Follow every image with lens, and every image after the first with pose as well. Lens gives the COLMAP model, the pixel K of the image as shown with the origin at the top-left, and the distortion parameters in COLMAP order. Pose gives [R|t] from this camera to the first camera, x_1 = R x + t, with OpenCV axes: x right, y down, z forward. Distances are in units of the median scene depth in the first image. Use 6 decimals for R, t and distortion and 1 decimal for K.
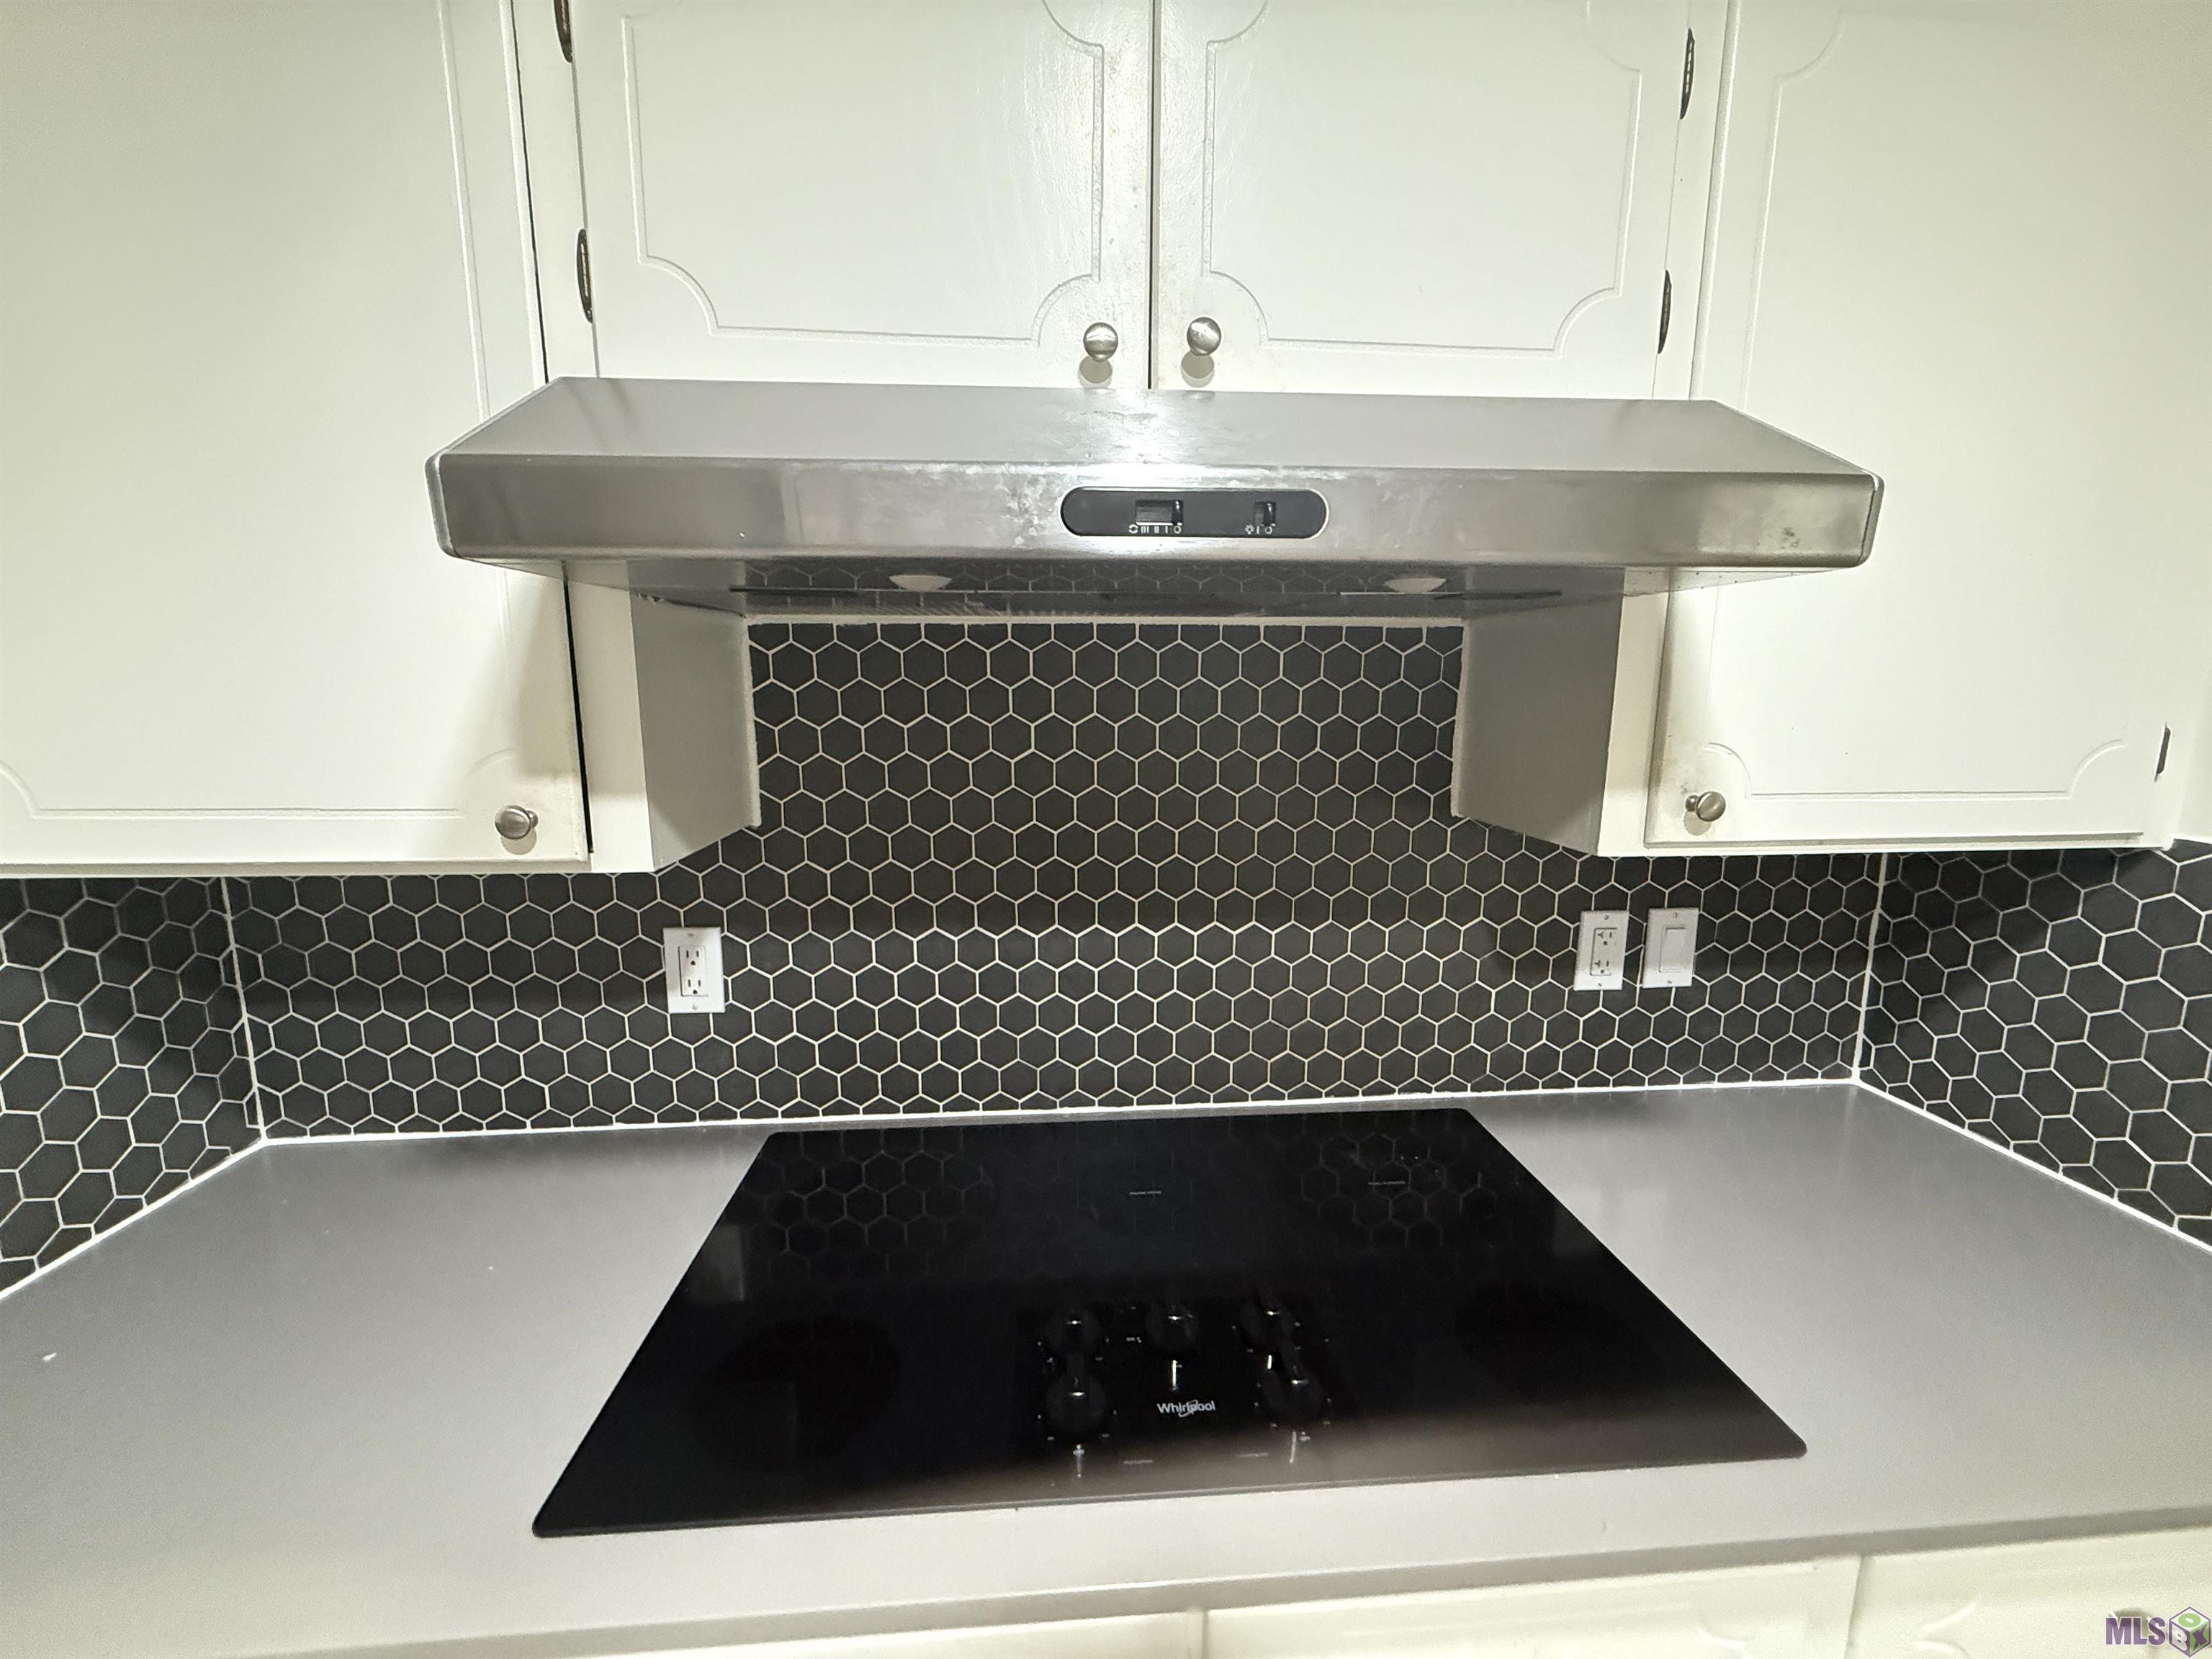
lens RADIAL K [[877.0, 0, 1106.3], [0, 877.0, 829.3], [0, 0, 1]] dist [-0.001936, -0.000034]
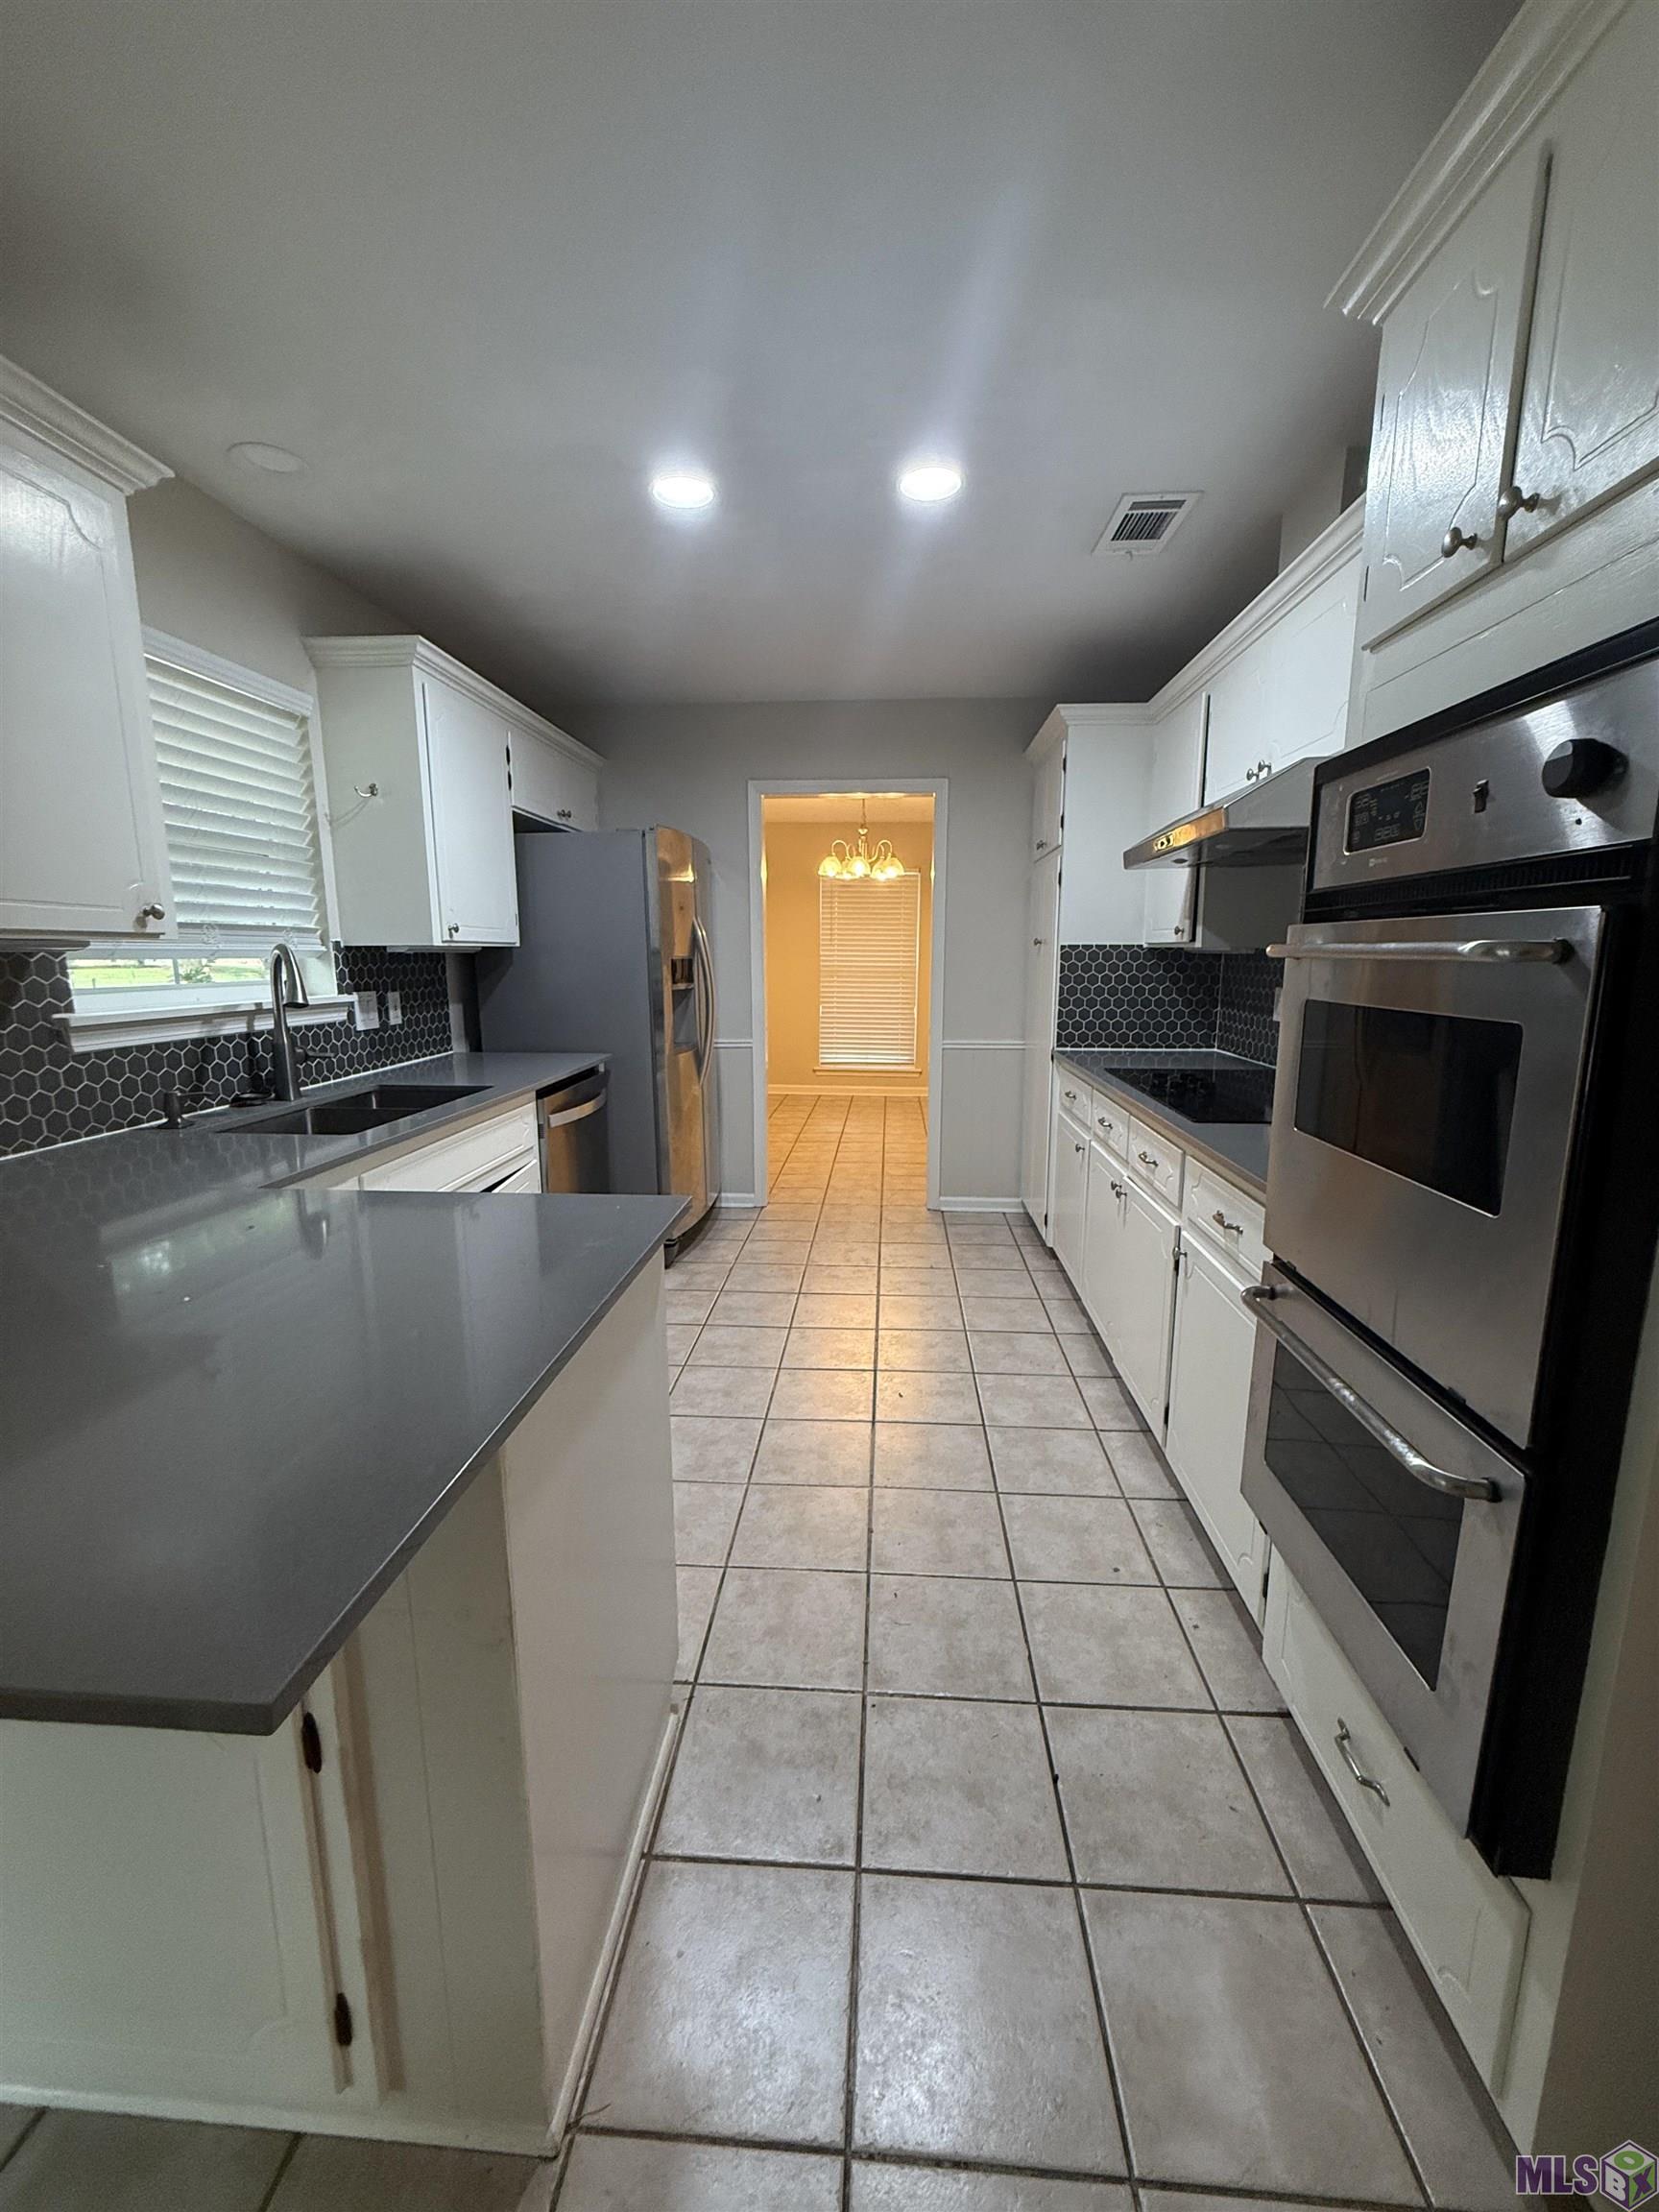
lens RADIAL K [[877.0, 0, 830.7], [0, 877.0, 1098.7], [0, 0, 1]] dist [-0.001936, -0.000034]
pose [[-0.155654, 0.160221, -0.974731, 2.609481], [-0.151437, 0.971223, 0.183827, 0.177215], [0.976135, 0.176224, -0.126911, 0.093670]]
